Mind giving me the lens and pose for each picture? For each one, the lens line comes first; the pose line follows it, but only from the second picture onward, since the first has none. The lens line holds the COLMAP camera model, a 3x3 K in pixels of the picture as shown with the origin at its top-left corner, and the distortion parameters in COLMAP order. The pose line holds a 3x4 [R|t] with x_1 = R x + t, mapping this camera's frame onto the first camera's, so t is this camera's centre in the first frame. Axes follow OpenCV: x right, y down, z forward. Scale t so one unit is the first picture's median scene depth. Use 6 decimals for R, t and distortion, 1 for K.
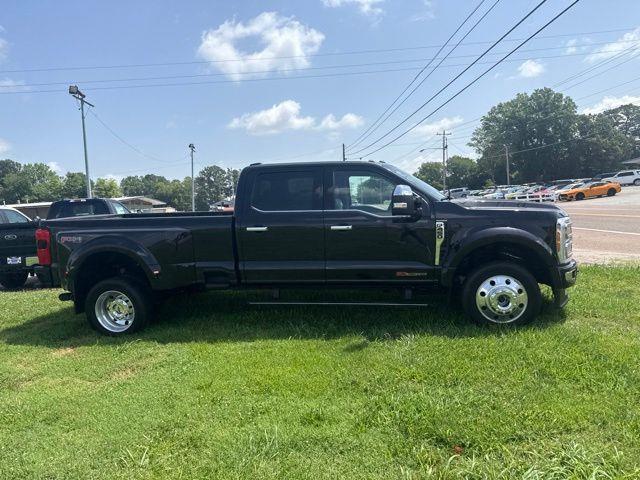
lens RADIAL K [[450.4, 0, 319.7], [0, 450.4, 243.7], [0, 0, 1]] dist [0.045822, -0.057153]
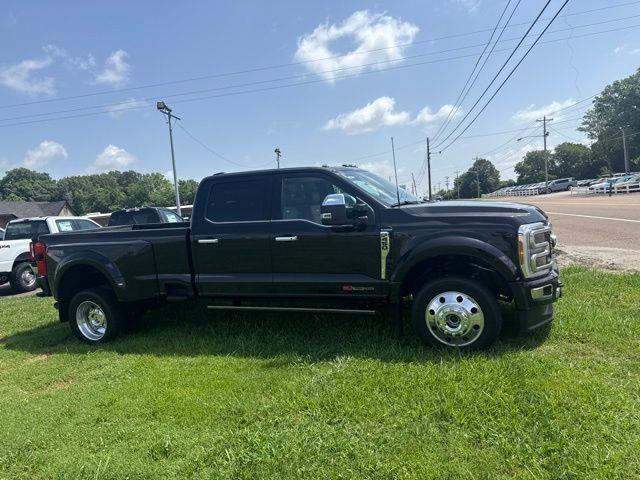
lens RADIAL K [[450.4, 0, 319.9], [0, 450.4, 241.8], [0, 0, 1]] dist [0.045822, -0.057153]
pose [[0.976656, -0.015107, -0.214276, 0.133720], [0.015138, 0.999884, -0.001499, -0.011062], [0.214274, -0.001780, 0.976772, 0.038934]]
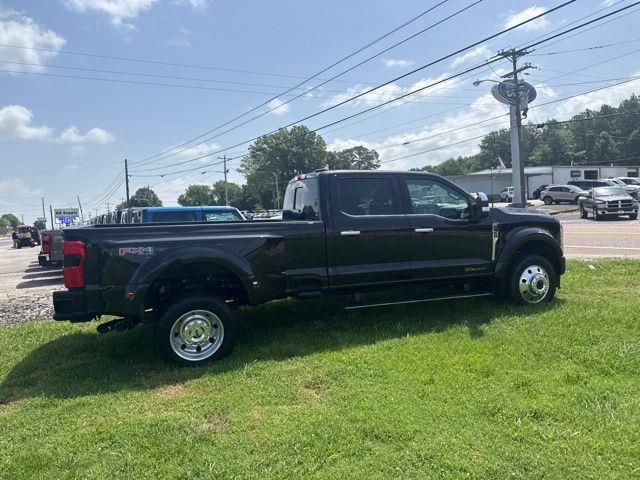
lens RADIAL K [[450.4, 0, 321.1], [0, 450.4, 236.7], [0, 0, 1]] dist [0.045822, -0.057153]
pose [[0.862720, -0.014336, 0.505478, -0.305916], [0.048255, 0.997370, -0.054072, 0.011336], [-0.503374, 0.071041, 0.861143, 0.072839]]
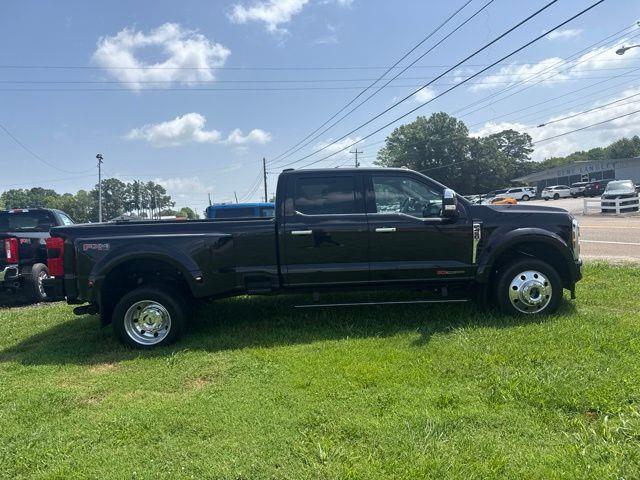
lens RADIAL K [[450.4, 0, 320.5], [0, 450.4, 240.8], [0, 0, 1]] dist [0.045822, -0.057153]
pose [[0.978686, -0.013570, 0.204915, -0.132718], [0.021718, 0.999058, -0.037567, 0.010637], [-0.204212, 0.041217, 0.978059, 0.001245]]
